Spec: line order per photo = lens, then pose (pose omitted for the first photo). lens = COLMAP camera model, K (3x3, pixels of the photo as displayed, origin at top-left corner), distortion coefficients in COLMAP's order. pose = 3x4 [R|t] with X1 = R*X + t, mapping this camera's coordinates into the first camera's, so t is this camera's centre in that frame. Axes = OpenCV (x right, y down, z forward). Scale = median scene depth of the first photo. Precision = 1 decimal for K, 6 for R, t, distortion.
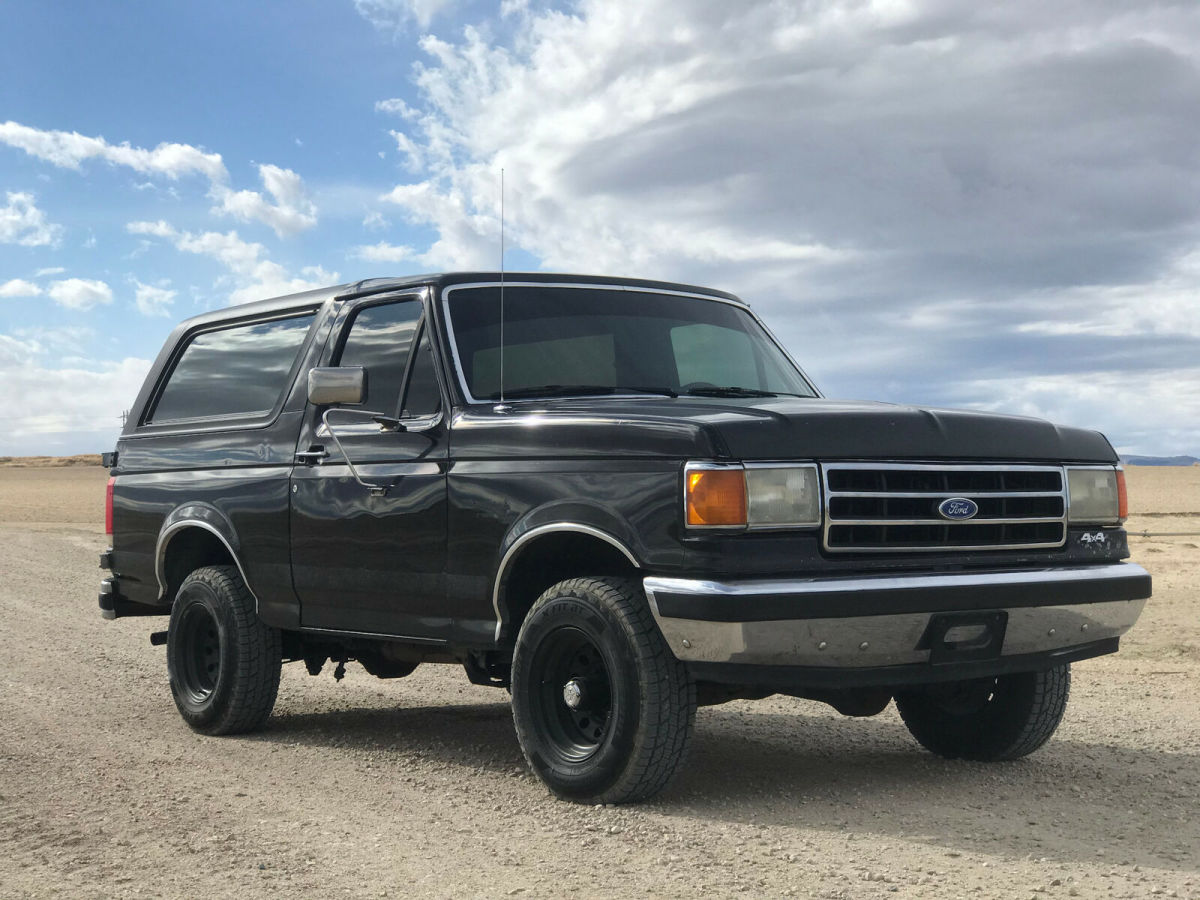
lens RADIAL K [[2004.2, 0, 598.3], [0, 2004.2, 446.0], [0, 0, 1]] dist [0.023644, 0.000000]
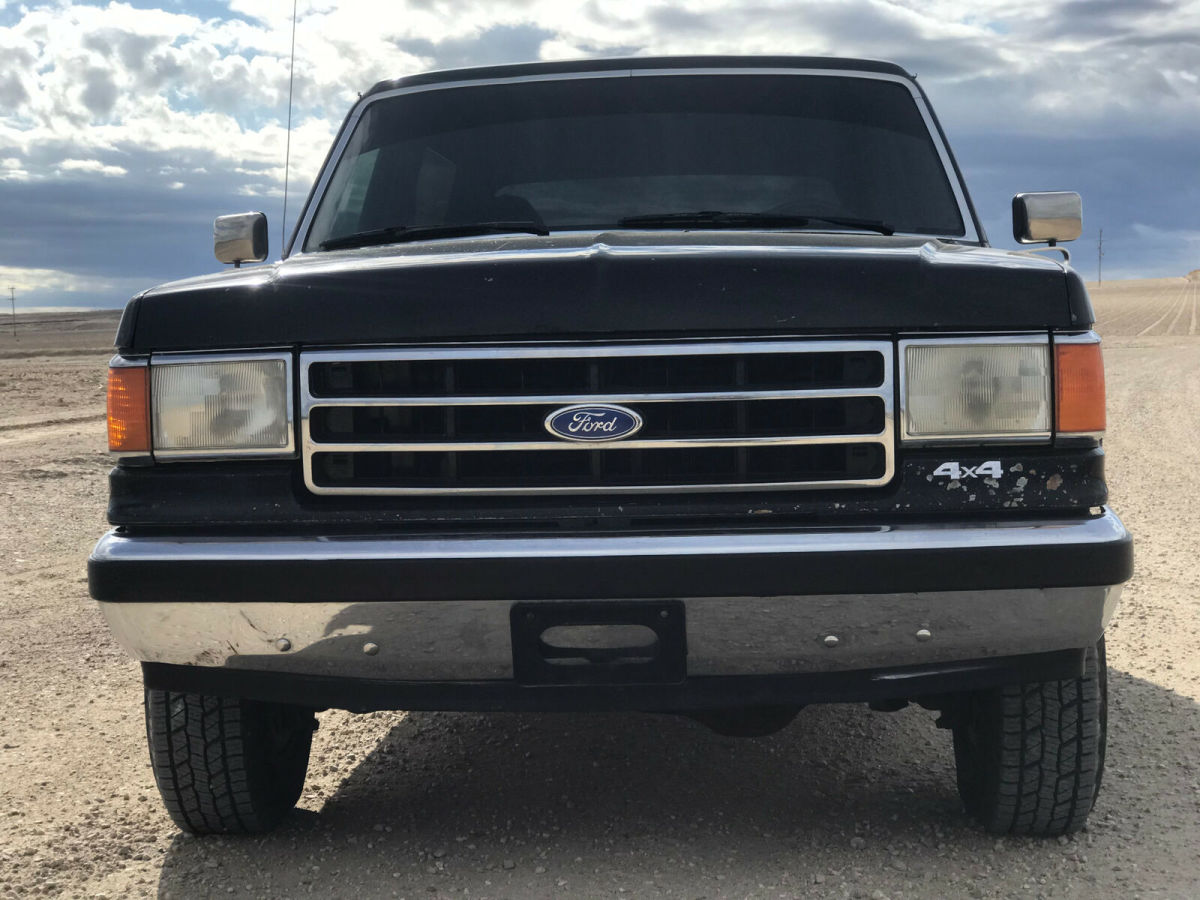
lens RADIAL K [[2004.2, 0, 589.4], [0, 2004.2, 421.4], [0, 0, 1]] dist [0.023644, 0.000000]
pose [[0.751561, 0.019685, -0.659370, 0.468676], [0.036559, 0.996775, 0.071429, -0.009025], [0.658650, -0.077790, 0.748417, 0.468647]]
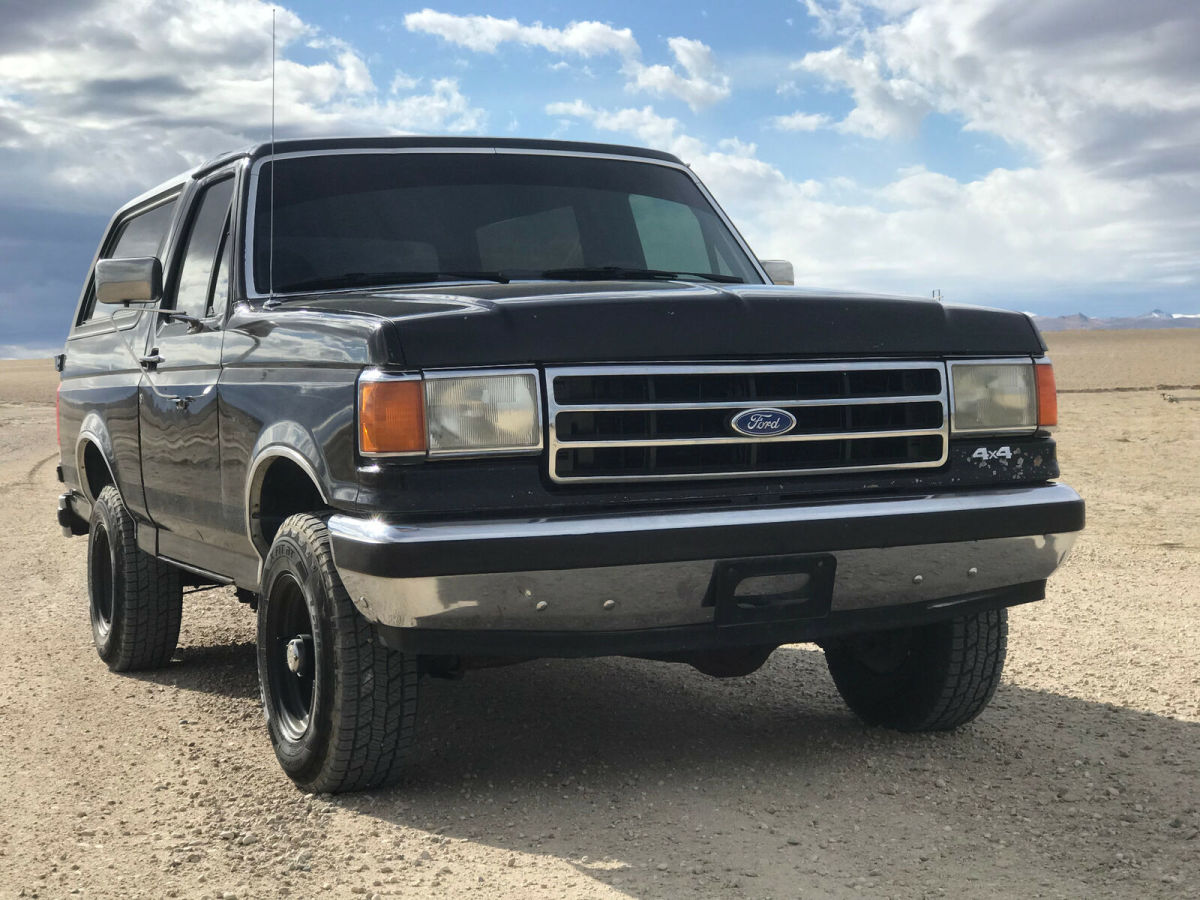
lens RADIAL K [[2004.2, 0, 603.1], [0, 2004.2, 451.4], [0, 0, 1]] dist [0.023644, 0.000000]
pose [[0.976056, -0.009351, -0.217318, 0.238185], [0.023775, 0.997676, 0.063854, -0.006647], [0.216216, -0.067492, 0.974010, 0.199613]]
